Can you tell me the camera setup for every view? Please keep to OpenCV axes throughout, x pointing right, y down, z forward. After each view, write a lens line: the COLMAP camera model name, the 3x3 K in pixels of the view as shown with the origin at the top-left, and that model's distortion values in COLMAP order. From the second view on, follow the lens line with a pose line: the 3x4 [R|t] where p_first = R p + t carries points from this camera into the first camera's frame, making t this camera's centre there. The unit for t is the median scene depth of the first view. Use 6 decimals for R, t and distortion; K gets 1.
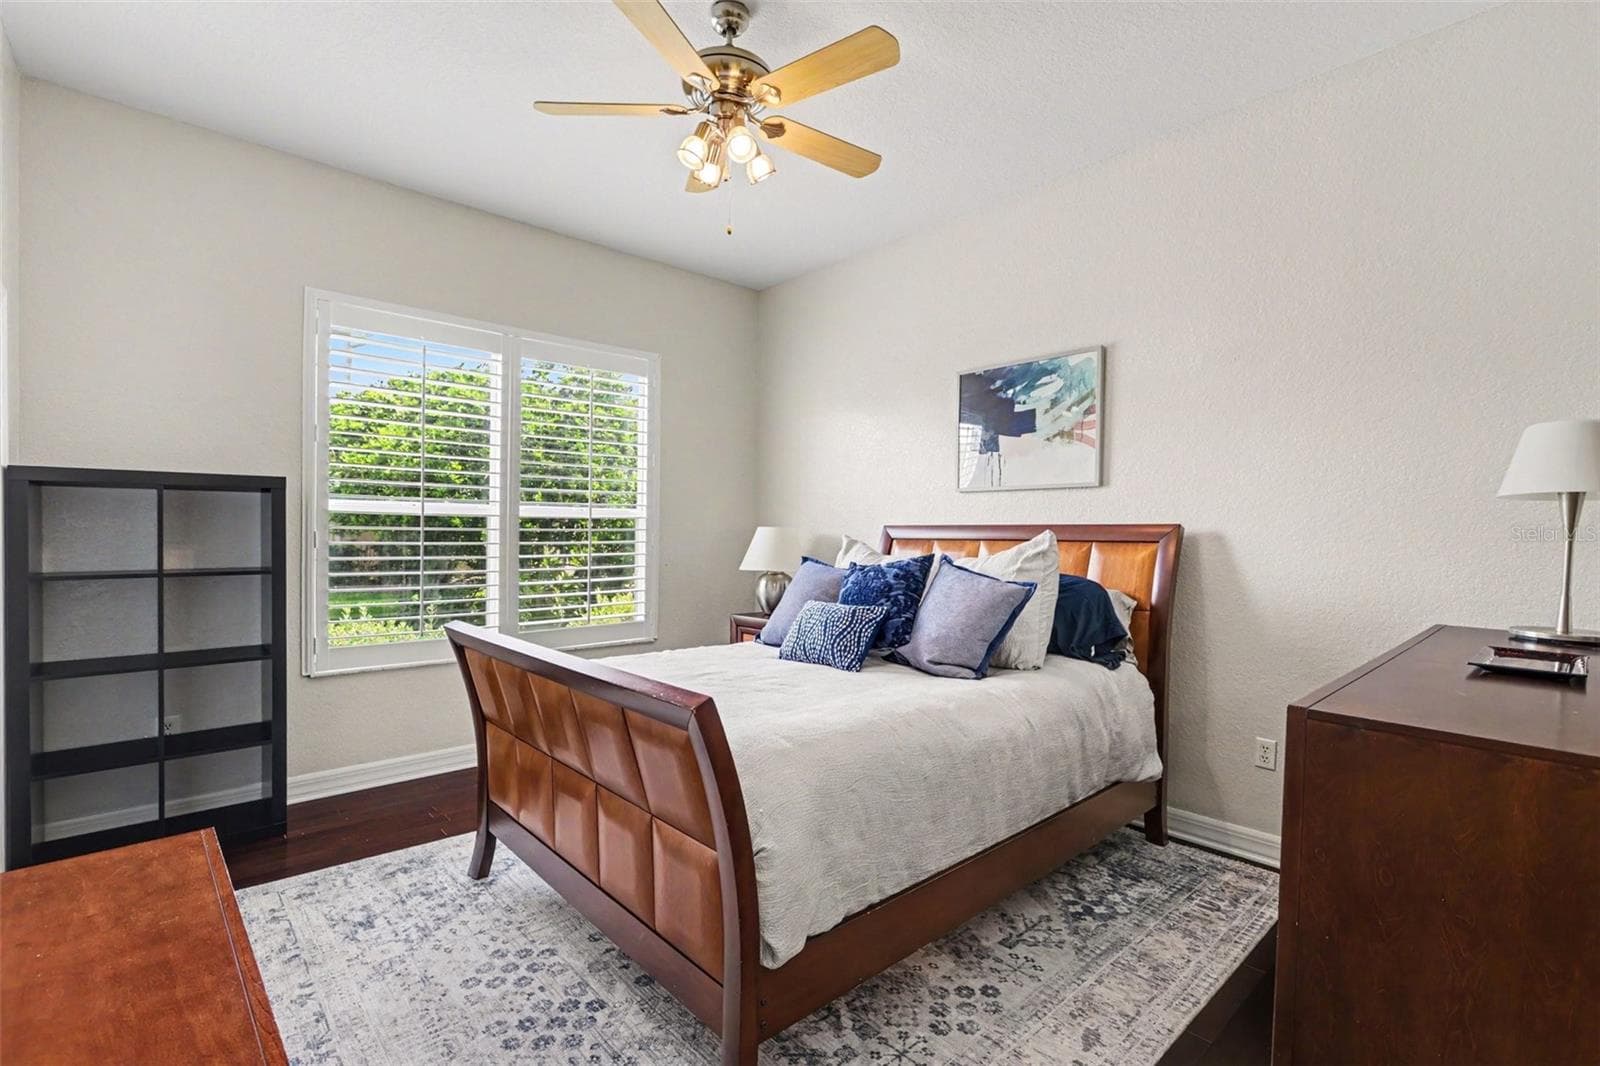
lens RADIAL K [[717.2, 0, 796.6], [0, 717.2, 525.3], [0, 0, 1]] dist [-0.001449, -0.000126]
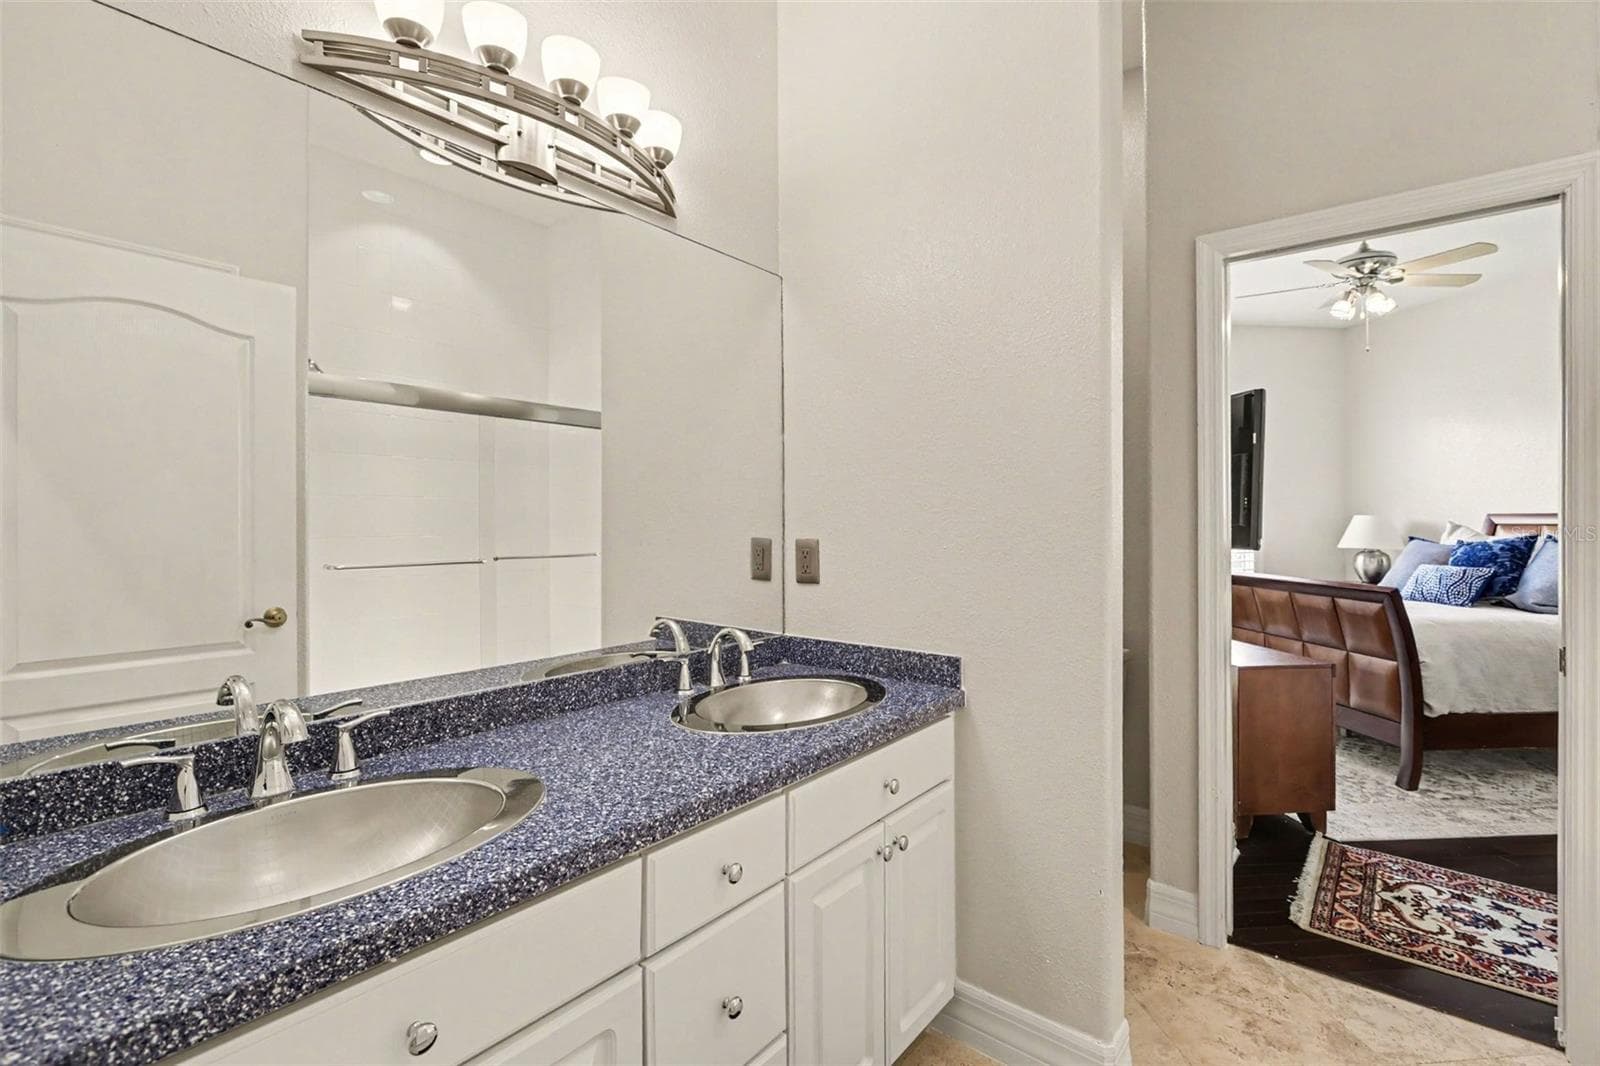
lens RADIAL K [[703.8, 0, 799.7], [0, 703.8, 501.0], [0, 0, 1]] dist [-0.002272, -0.000345]
pose [[0.800730, -0.019564, -0.598705, -0.148324], [0.008251, 0.999732, -0.021635, -0.007581], [0.598968, 0.012384, 0.800677, -0.999851]]
